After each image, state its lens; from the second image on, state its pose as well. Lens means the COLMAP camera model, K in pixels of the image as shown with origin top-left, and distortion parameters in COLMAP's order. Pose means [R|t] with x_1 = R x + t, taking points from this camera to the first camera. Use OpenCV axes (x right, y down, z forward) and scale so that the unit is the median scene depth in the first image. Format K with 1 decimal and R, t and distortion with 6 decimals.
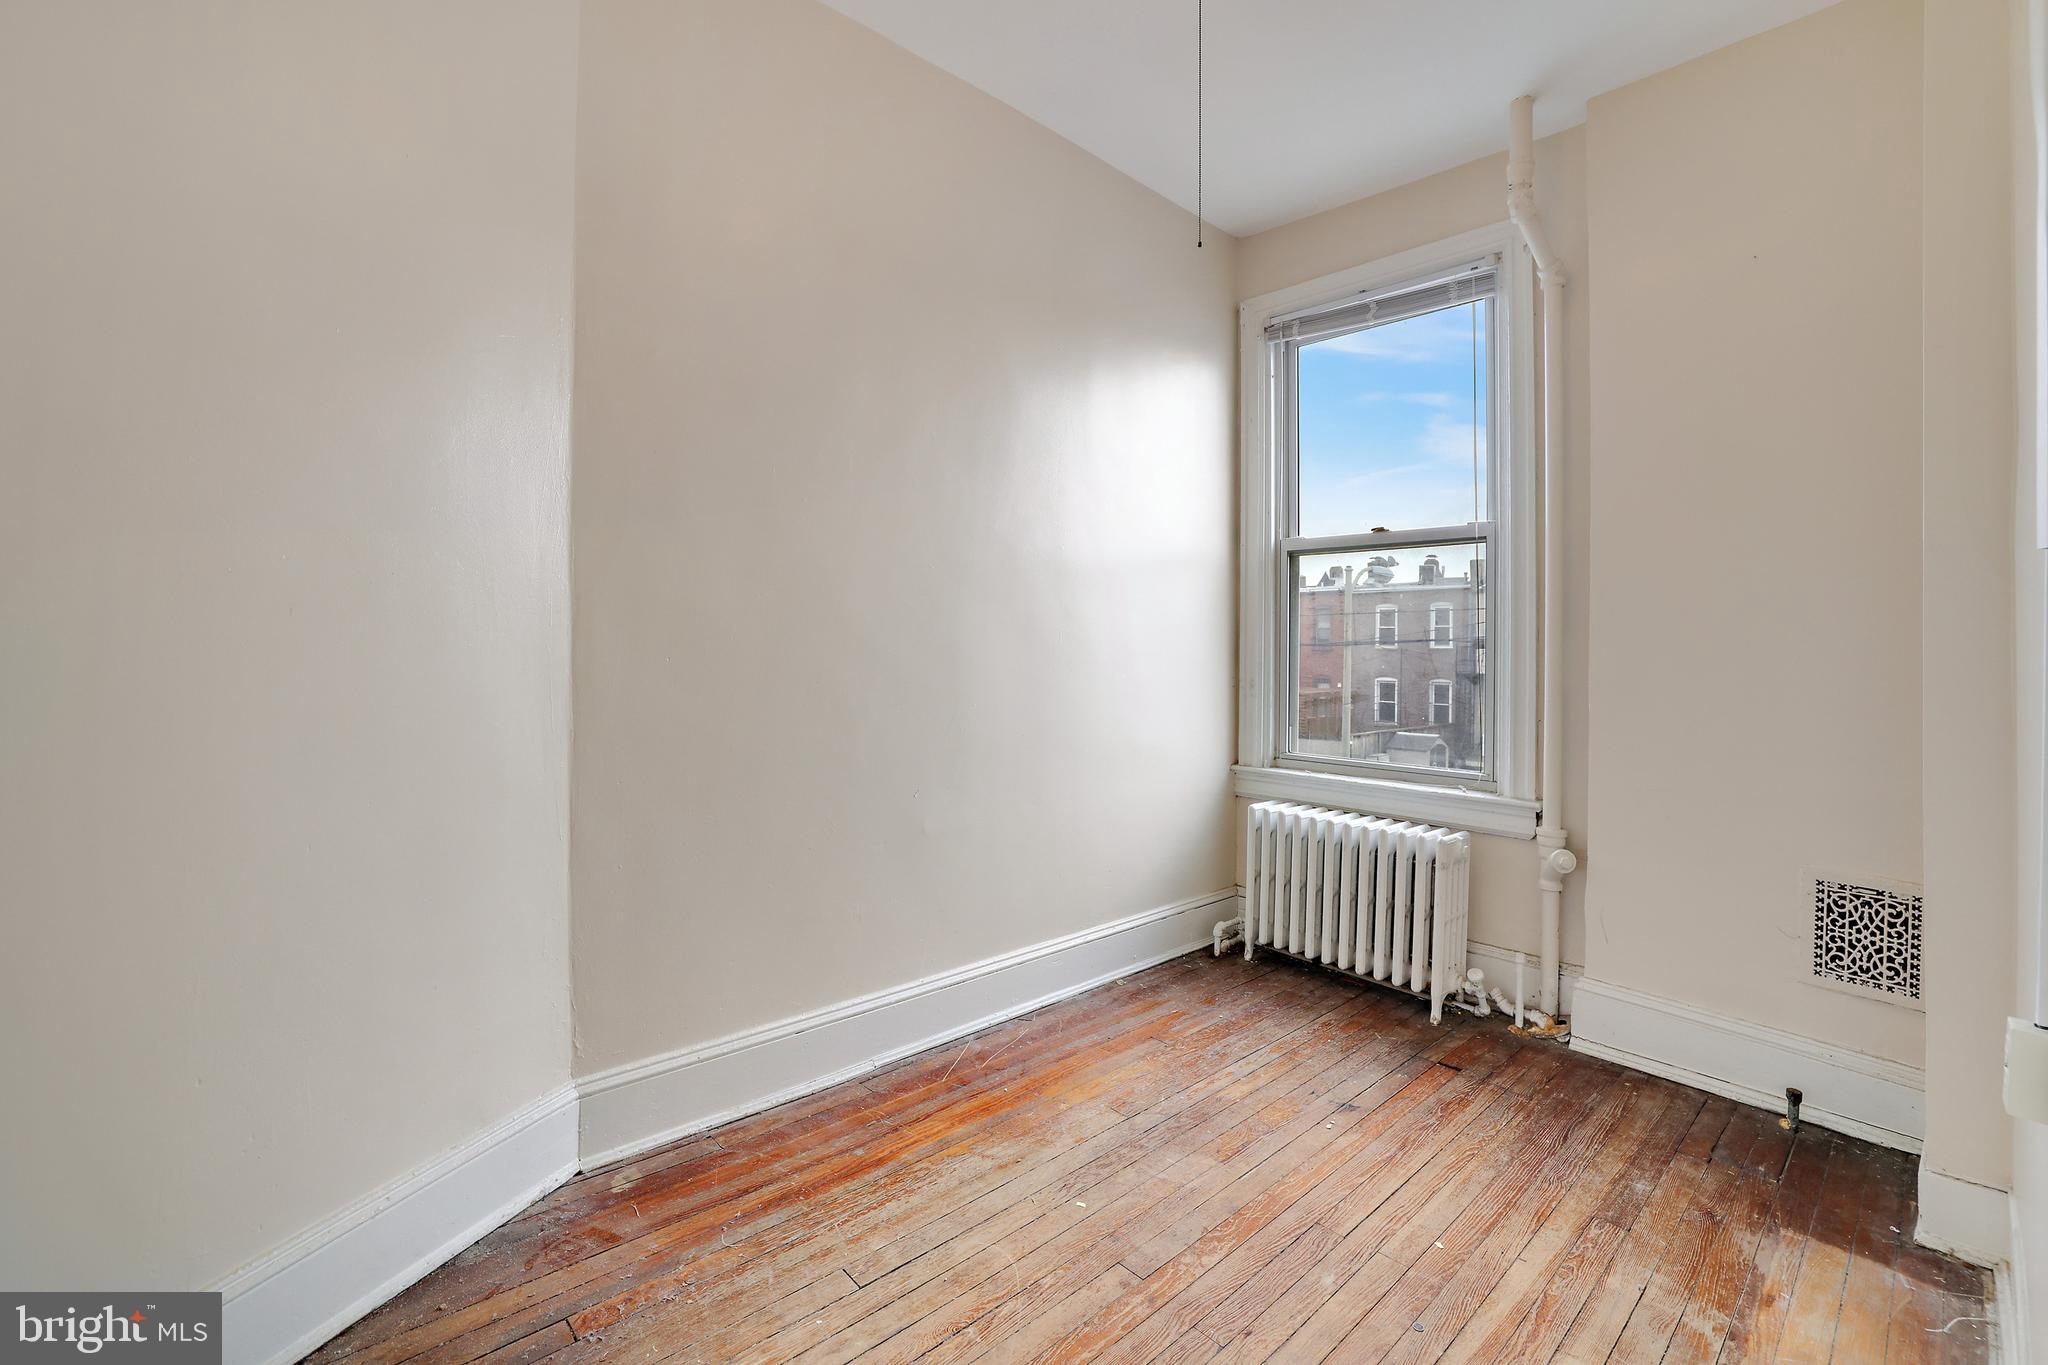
lens RADIAL K [[905.8, 0, 1027.6], [0, 905.8, 667.7], [0, 0, 1]] dist [-0.029442, 0.006018]
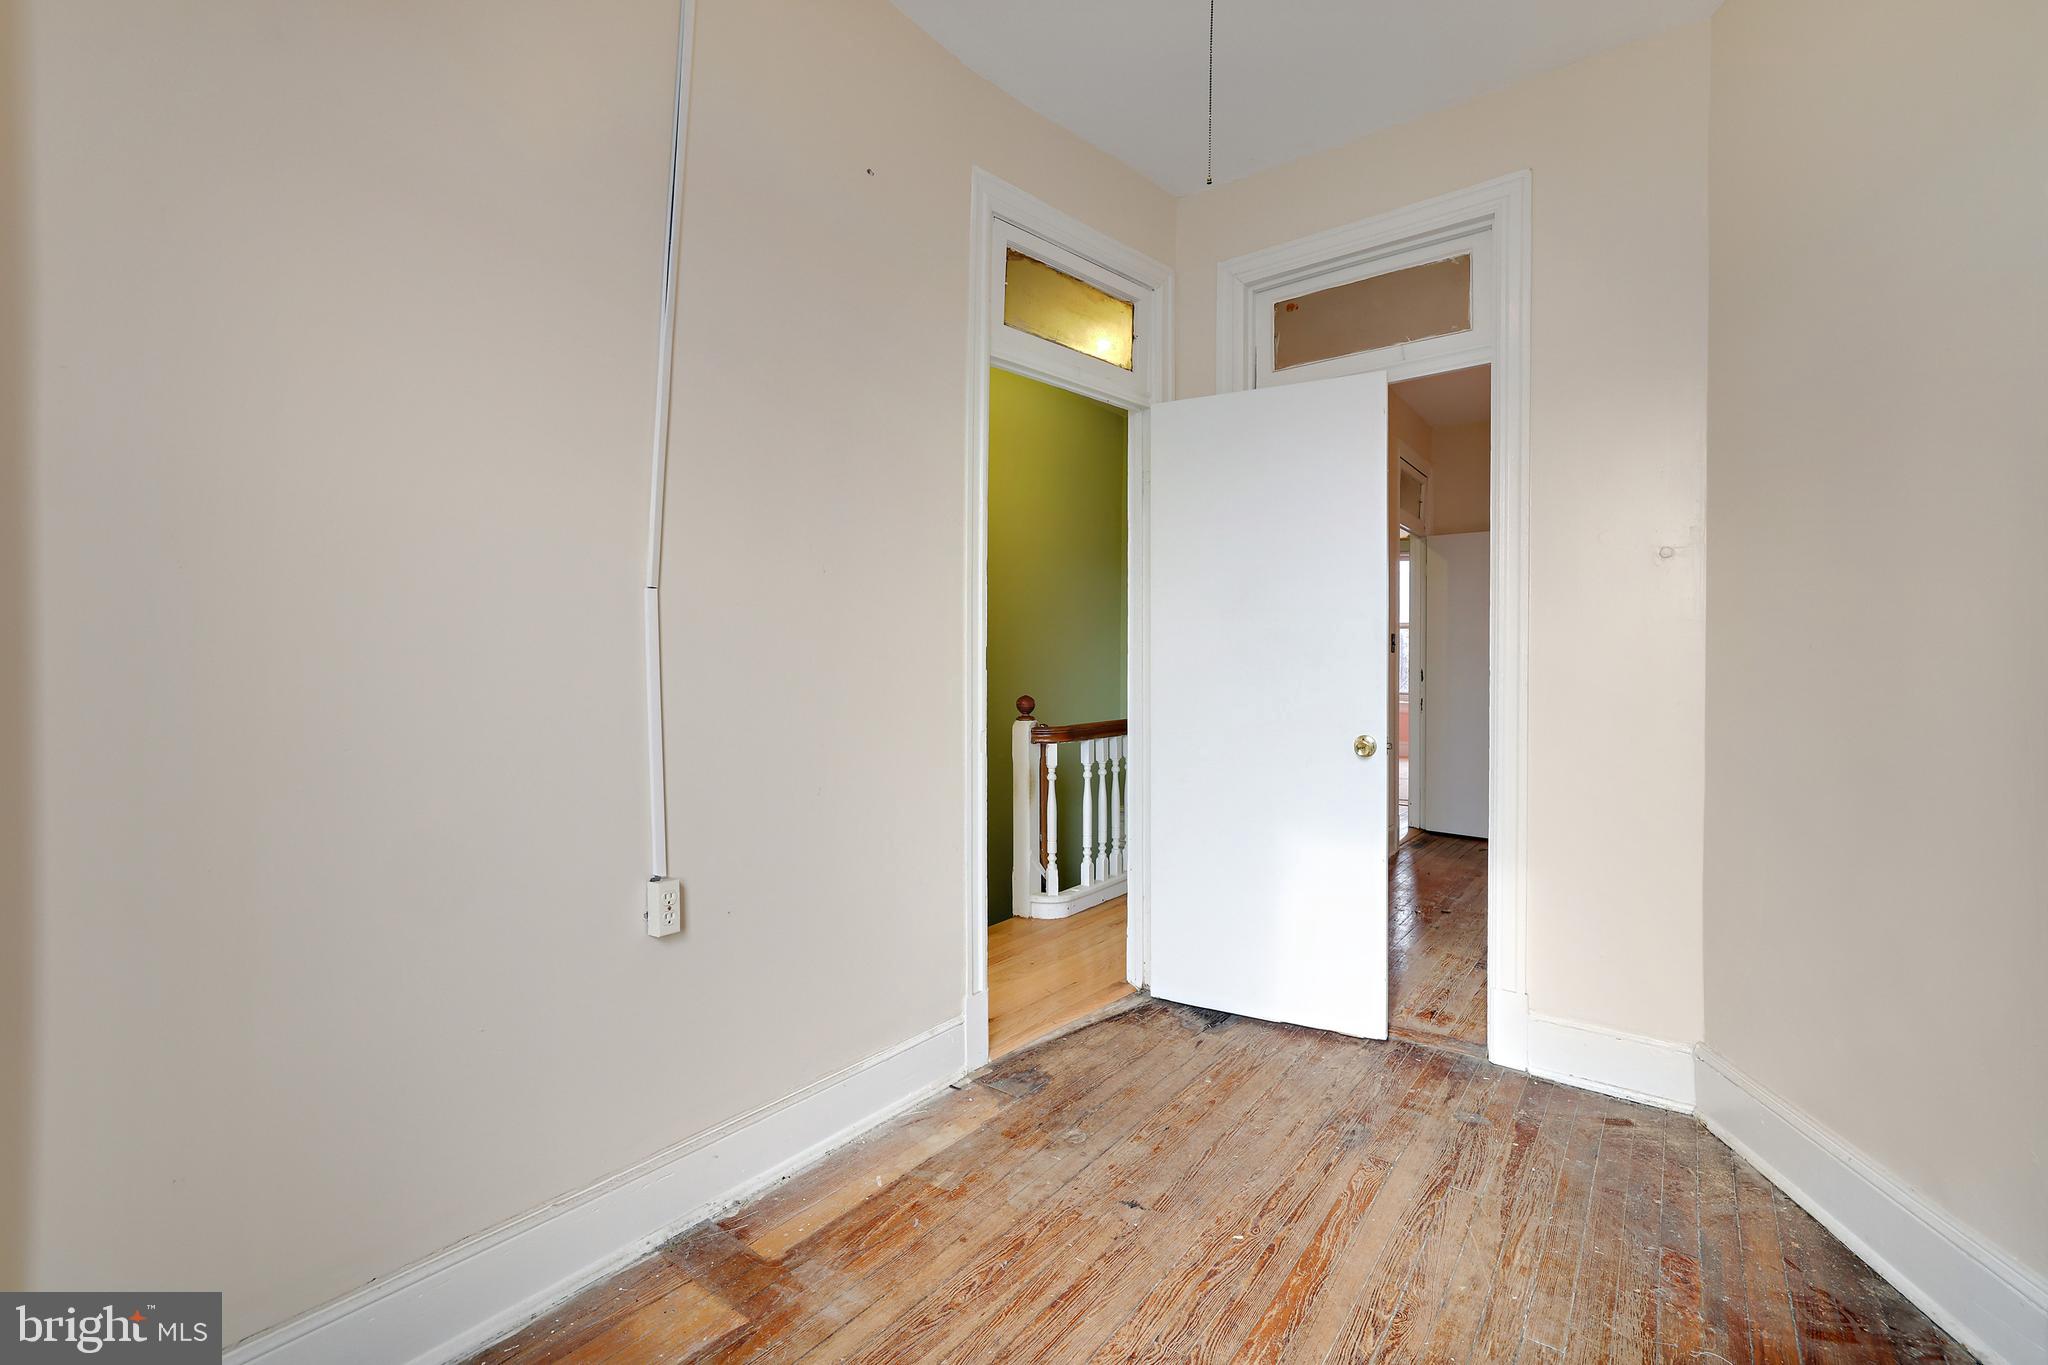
lens RADIAL K [[905.8, 0, 1022.7], [0, 905.8, 681.2], [0, 0, 1]] dist [-0.029442, 0.006018]
pose [[-0.991327, -0.017280, -0.130279, 0.484763], [-0.018823, 0.999766, 0.010622, -0.016800], [0.130065, 0.012982, -0.991420, 1.867503]]
